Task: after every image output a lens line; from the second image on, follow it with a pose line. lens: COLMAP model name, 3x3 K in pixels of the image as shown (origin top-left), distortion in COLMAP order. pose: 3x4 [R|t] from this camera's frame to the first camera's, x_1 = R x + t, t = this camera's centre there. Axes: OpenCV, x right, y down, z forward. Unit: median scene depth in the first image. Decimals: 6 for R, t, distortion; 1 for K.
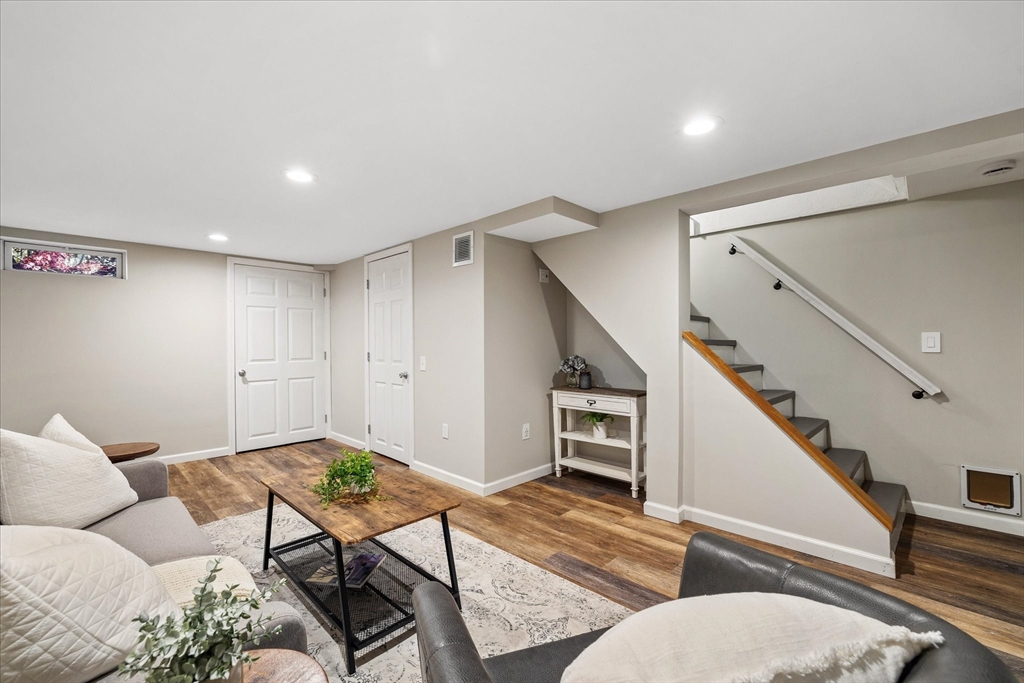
lens RADIAL K [[427.9, 0, 511.9], [0, 427.9, 339.7], [0, 0, 1]] dist [-0.001162, 0.000148]
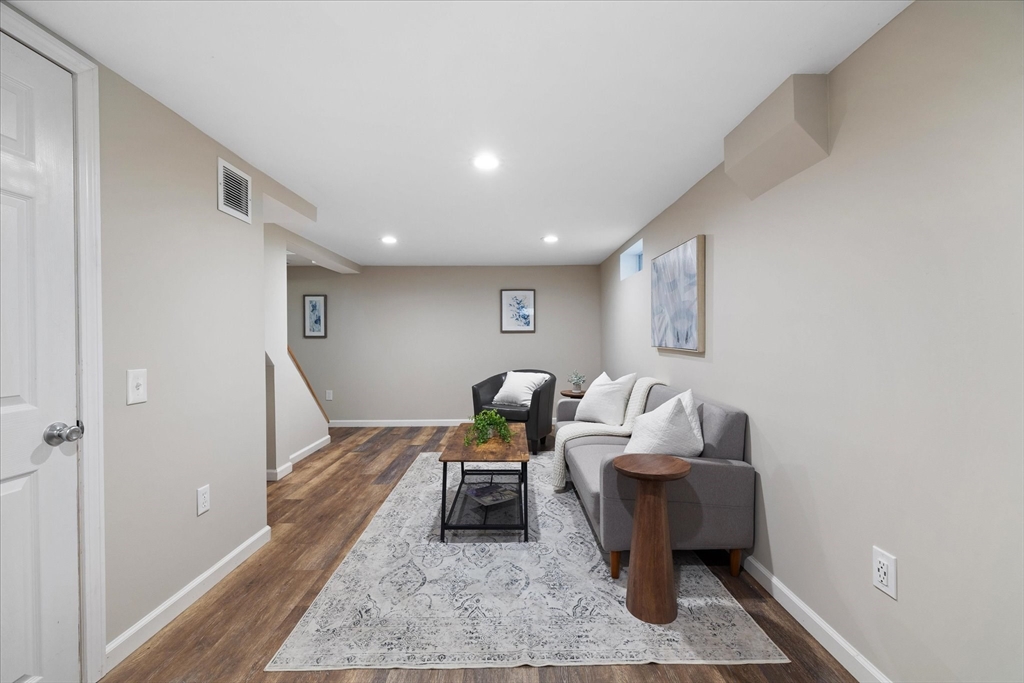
lens RADIAL K [[427.9, 0, 511.9], [0, 427.9, 339.7], [0, 0, 1]] dist [-0.001162, 0.000148]
pose [[-0.694323, 0.010593, 0.719585, -1.121452], [0.013511, 0.999907, -0.001683, 0.022565], [-0.719536, 0.008554, -0.694402, 1.489985]]
